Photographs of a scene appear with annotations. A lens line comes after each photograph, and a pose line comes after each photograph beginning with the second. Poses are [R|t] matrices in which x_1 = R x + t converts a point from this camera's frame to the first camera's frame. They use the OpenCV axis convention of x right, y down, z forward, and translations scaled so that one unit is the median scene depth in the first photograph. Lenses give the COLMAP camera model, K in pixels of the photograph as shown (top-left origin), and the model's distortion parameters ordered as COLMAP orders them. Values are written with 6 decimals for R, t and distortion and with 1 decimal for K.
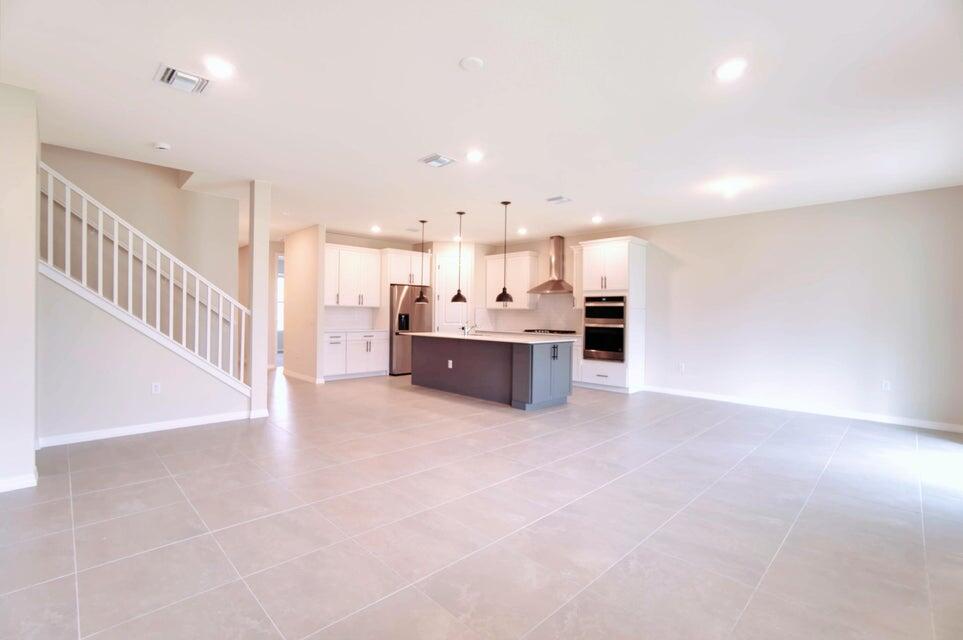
lens RADIAL K [[441.8, 0, 474.5], [0, 441.8, 318.0], [0, 0, 1]] dist [-0.059933, 0.024874]
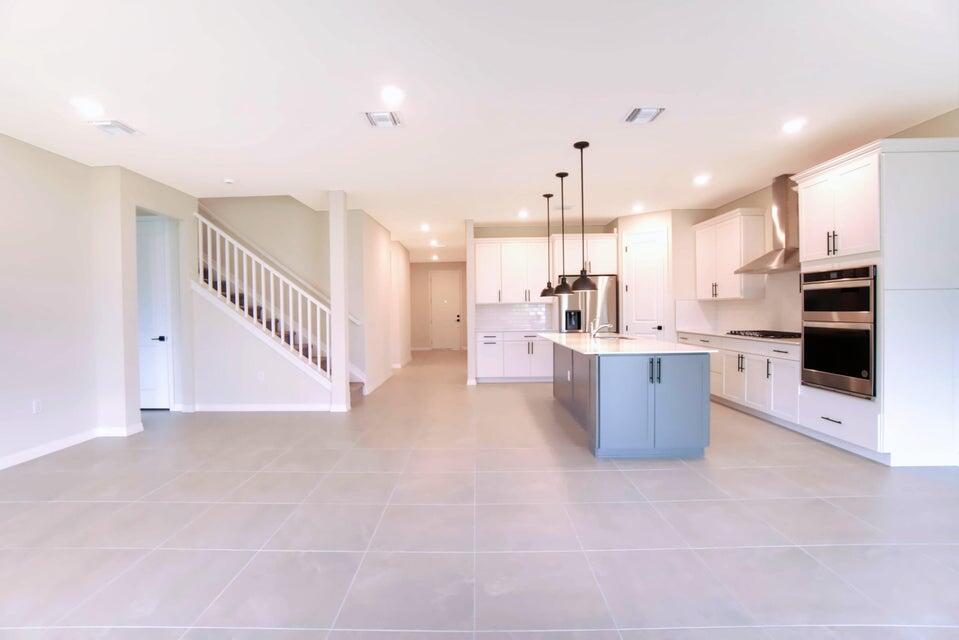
lens RADIAL K [[440.0, 0, 472.5], [0, 440.0, 318.0], [0, 0, 1]] dist [-0.059933, 0.024874]
pose [[0.709432, -0.009622, -0.704708, 0.332844], [0.014296, 0.999898, 0.000739, 0.002268], [0.704629, -0.010599, 0.709497, 0.320718]]
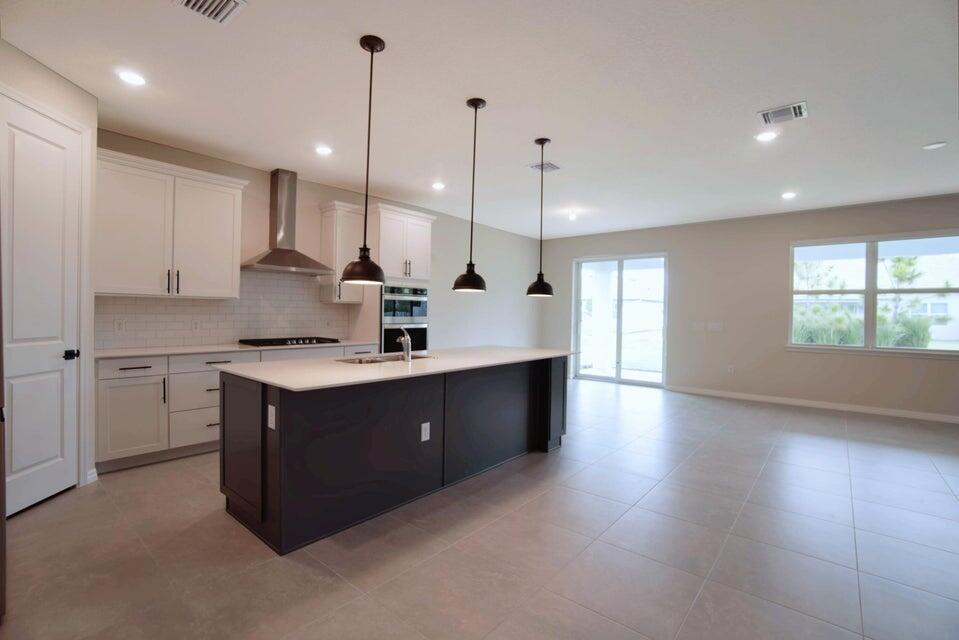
lens RADIAL K [[440.0, 0, 472.5], [0, 440.0, 318.0], [0, 0, 1]] dist [-0.059933, 0.024874]
pose [[-0.088789, -0.026695, 0.995693, -0.441837], [-0.006323, 0.999636, 0.026237, -0.015929], [-0.996030, -0.003966, -0.088926, 0.914314]]
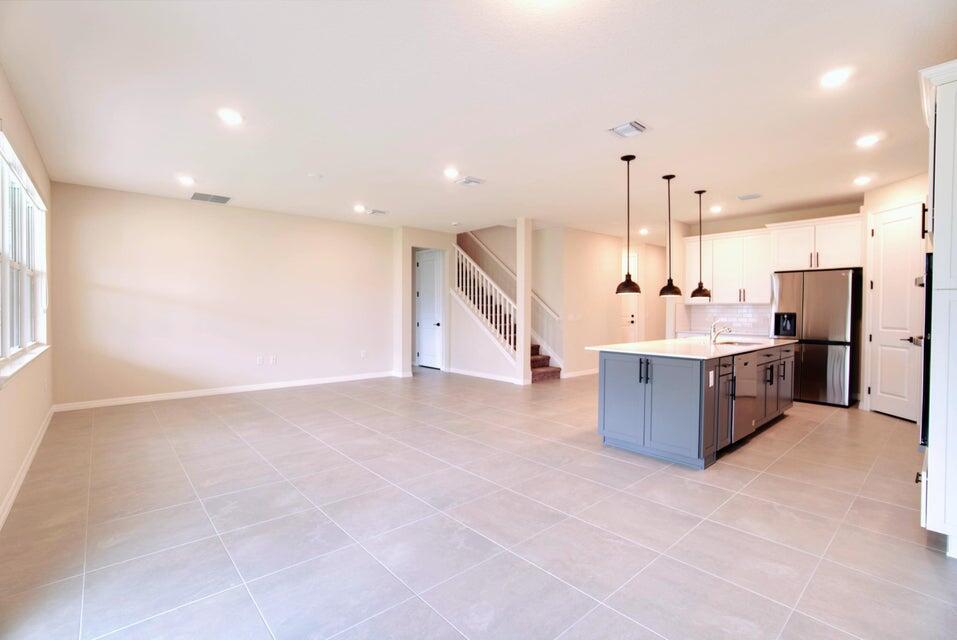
lens RADIAL K [[439.7, 0, 471.3], [0, 439.7, 317.6], [0, 0, 1]] dist [-0.067669, 0.029541]
pose [[-0.056762, 0.005575, -0.998372, 0.633532], [-0.015911, 0.999852, 0.006488, 0.002510], [0.998261, 0.016254, -0.056665, 0.621116]]
